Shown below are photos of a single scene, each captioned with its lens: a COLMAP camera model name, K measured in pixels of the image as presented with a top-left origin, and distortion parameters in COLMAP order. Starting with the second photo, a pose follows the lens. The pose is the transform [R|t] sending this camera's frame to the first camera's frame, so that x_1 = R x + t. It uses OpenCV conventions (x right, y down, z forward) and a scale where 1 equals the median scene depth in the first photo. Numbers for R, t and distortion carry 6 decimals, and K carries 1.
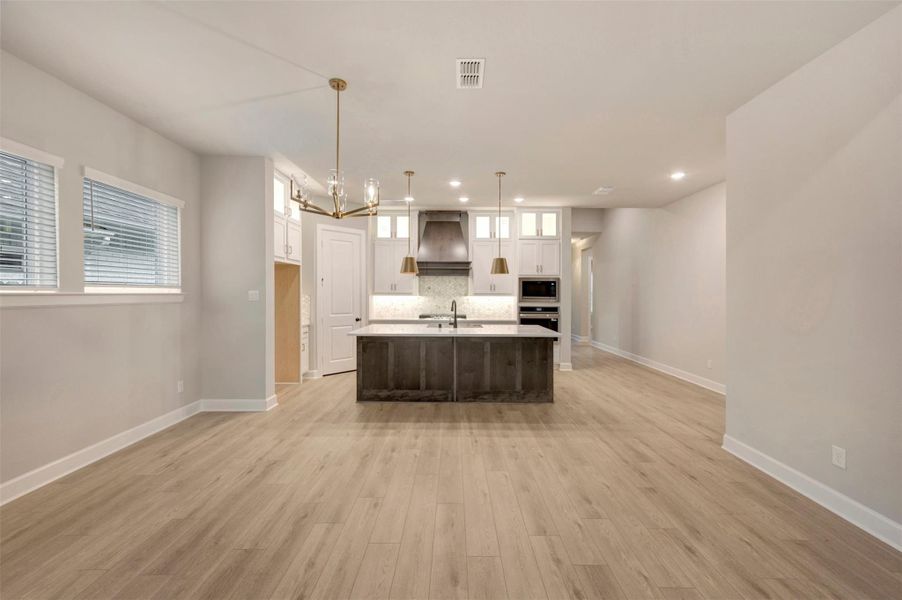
lens RADIAL K [[360.3, 0, 450.5], [0, 360.3, 296.3], [0, 0, 1]] dist [0.000587, 0.000023]
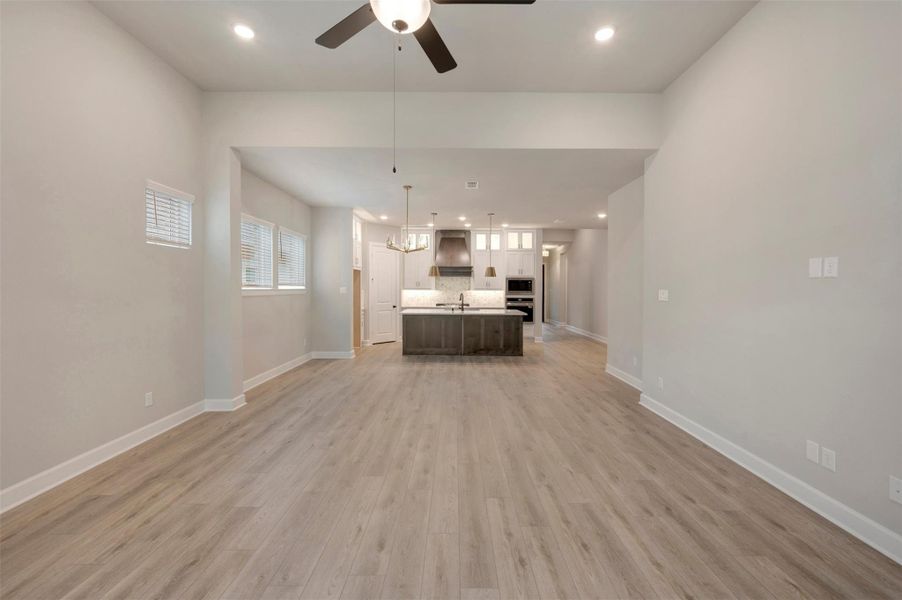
lens RADIAL K [[364.4, 0, 452.4], [0, 364.4, 283.7], [0, 0, 1]] dist [0.000413, -0.000005]
pose [[0.999998, 0.001823, -0.000347, -0.026350], [-0.001829, 0.999849, -0.017276, -0.002537], [0.000316, 0.017276, 0.999851, -0.507959]]
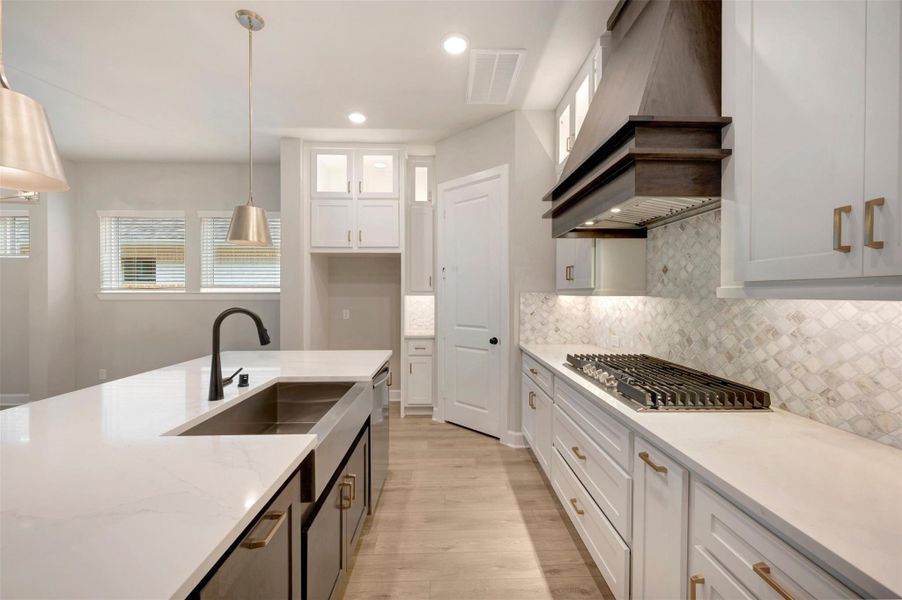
lens RADIAL K [[353.9, 0, 452.9], [0, 353.9, 295.8], [0, 0, 1]] dist [-0.001127, -0.000134]
pose [[0.037632, 0.002237, -0.999289, 0.275323], [-0.004974, 0.999986, 0.002051, -0.001209], [0.999279, 0.004893, 0.037643, 1.012512]]
